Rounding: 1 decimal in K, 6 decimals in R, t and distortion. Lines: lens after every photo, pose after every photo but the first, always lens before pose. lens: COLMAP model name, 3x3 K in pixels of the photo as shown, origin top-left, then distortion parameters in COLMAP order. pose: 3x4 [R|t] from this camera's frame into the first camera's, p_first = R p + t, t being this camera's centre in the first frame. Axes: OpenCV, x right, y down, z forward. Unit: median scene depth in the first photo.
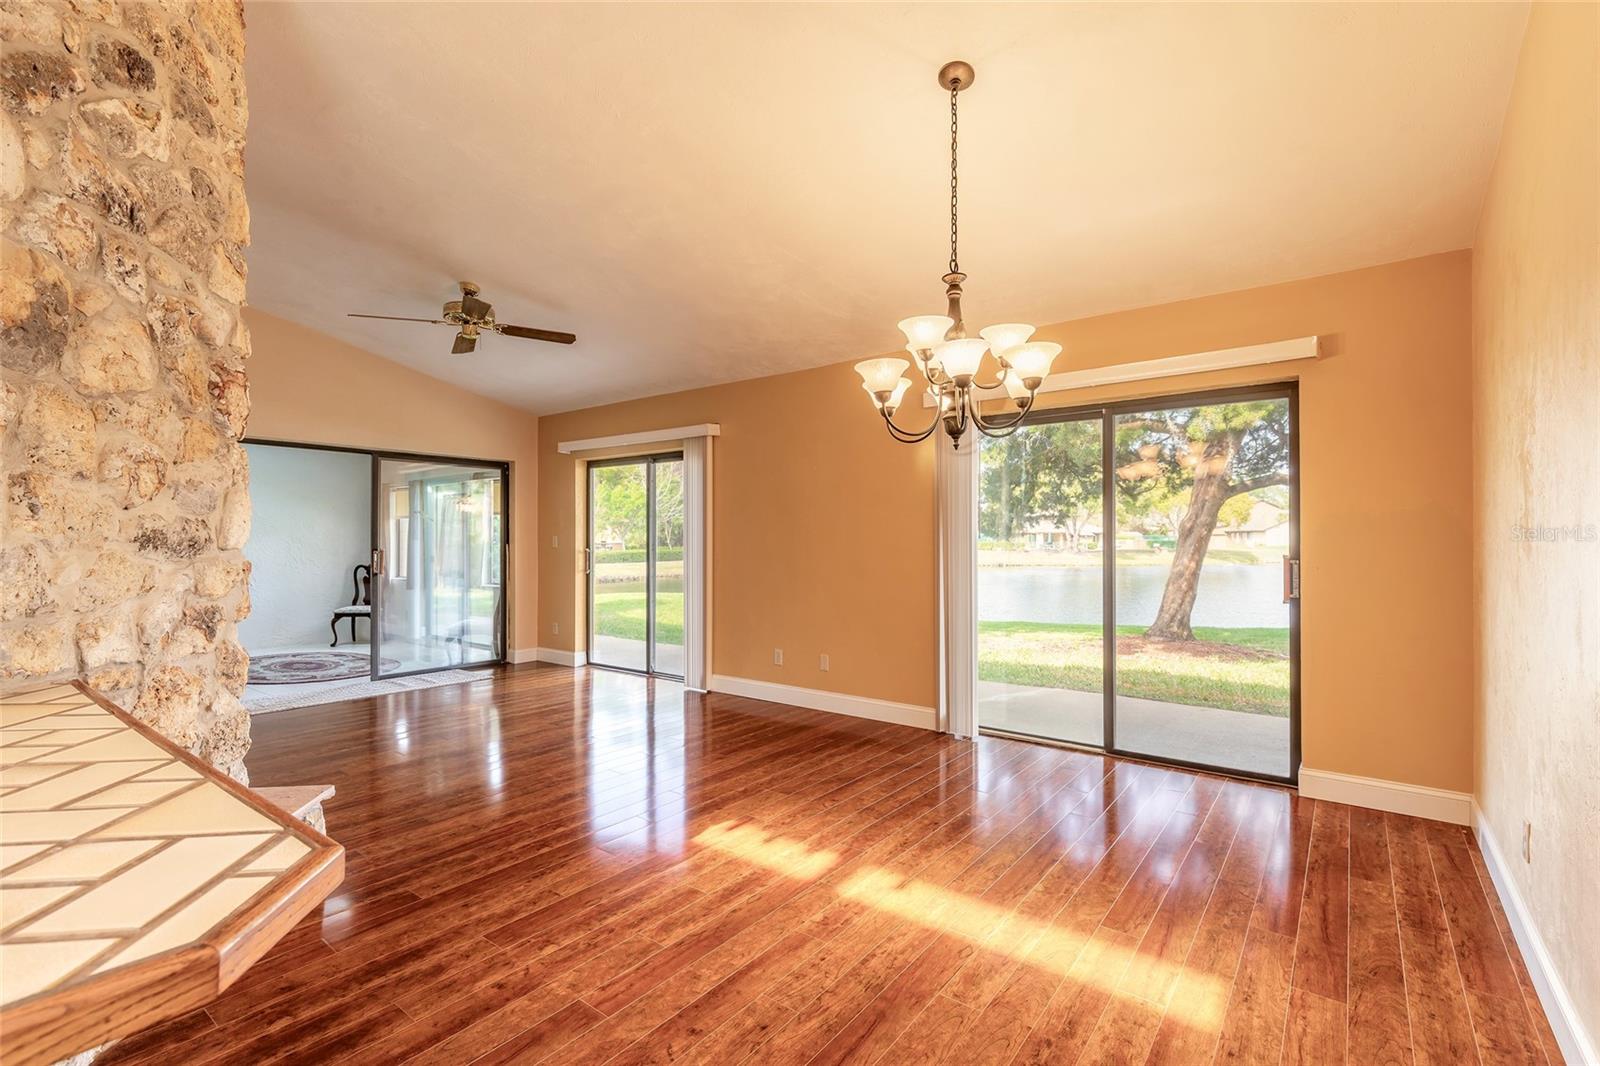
lens RADIAL K [[719.7, 0, 795.1], [0, 719.7, 536.3], [0, 0, 1]] dist [0.009405, -0.001718]
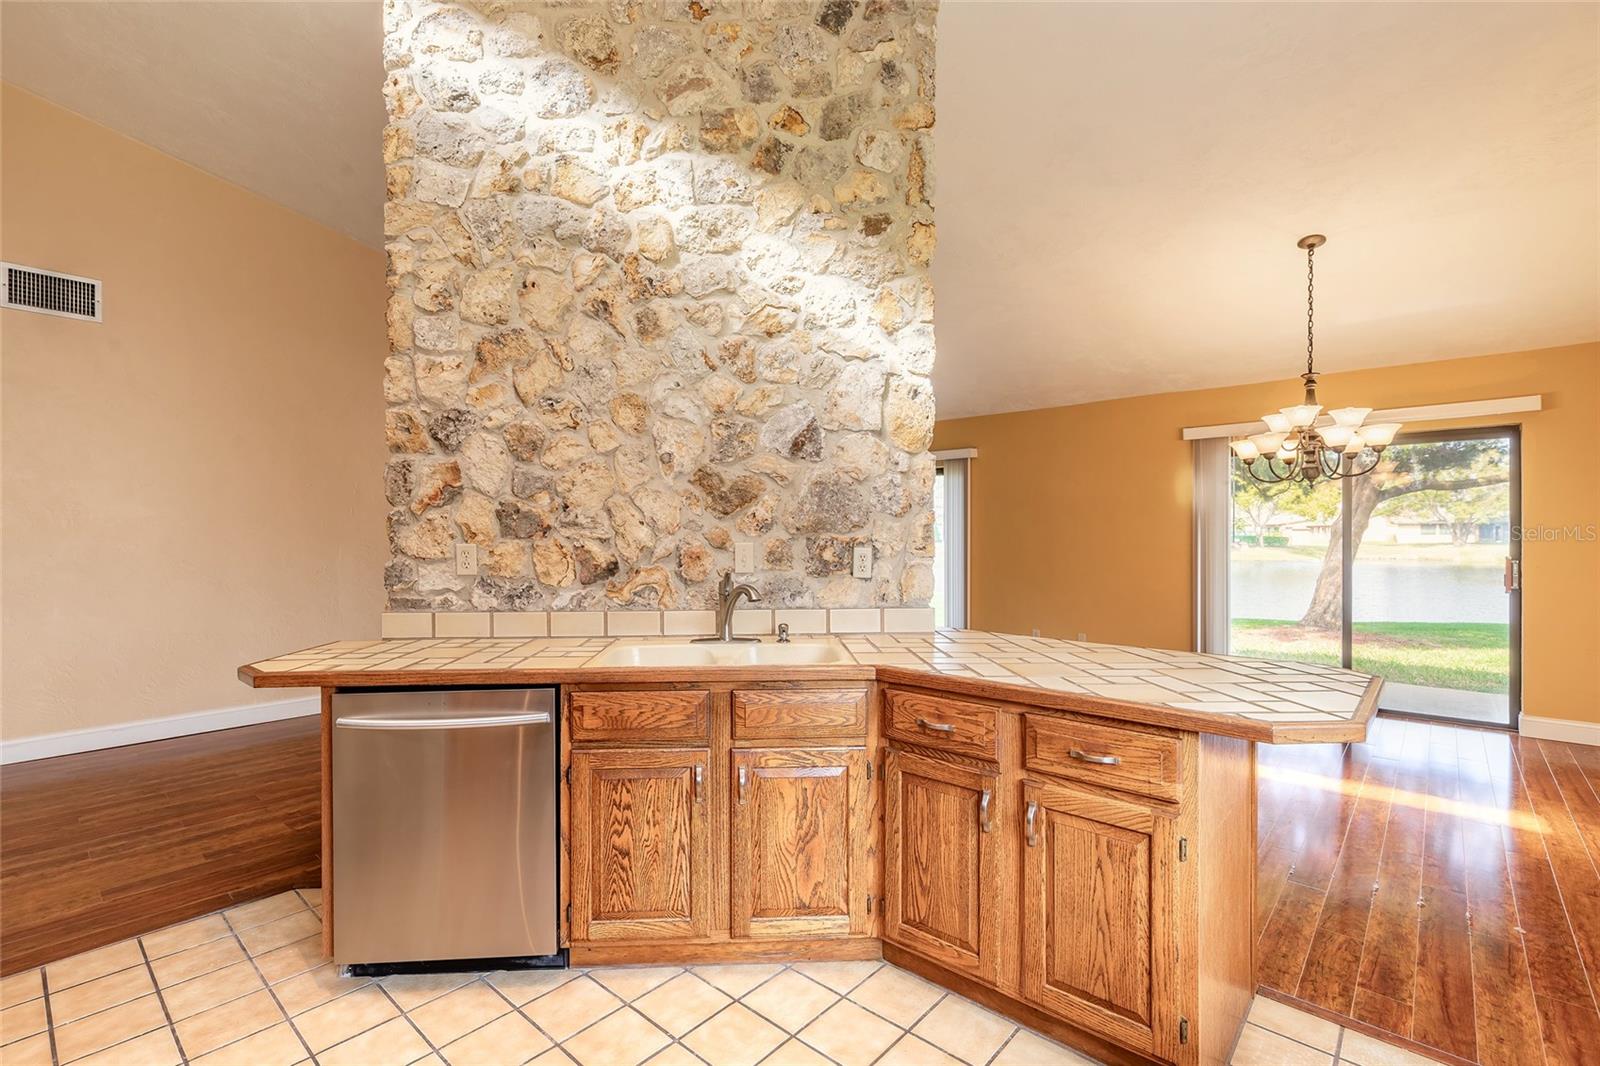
lens RADIAL K [[719.7, 0, 797.5], [0, 719.7, 535.9], [0, 0, 1]] dist [0.009405, -0.001718]
pose [[0.997406, -0.000728, -0.071980, -0.864070], [0.001197, 0.999978, 0.006470, -0.036350], [0.071974, -0.006540, 0.997385, -0.692830]]
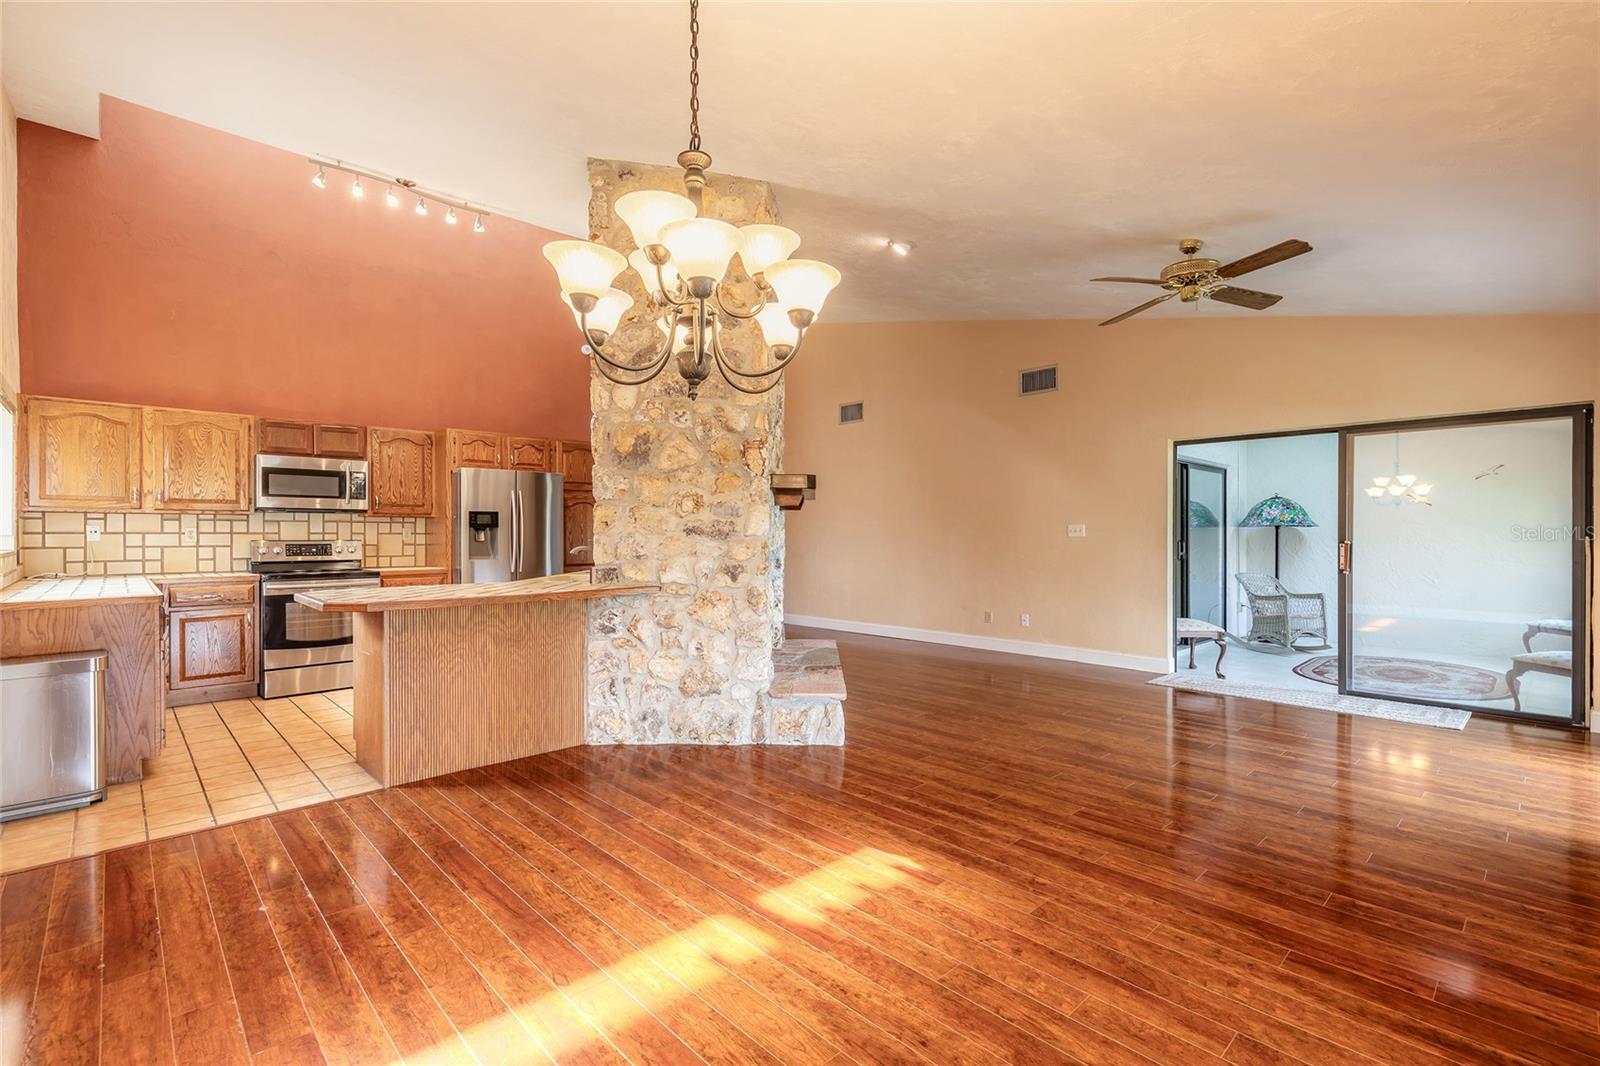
lens RADIAL K [[719.7, 0, 796.1], [0, 719.7, 537.1], [0, 0, 1]] dist [0.009405, -0.001718]
pose [[-0.155362, 0.003116, -0.987853, 1.059721], [0.006528, 0.999976, 0.002127, 0.017949], [0.987836, -0.006118, -0.155379, 1.399853]]
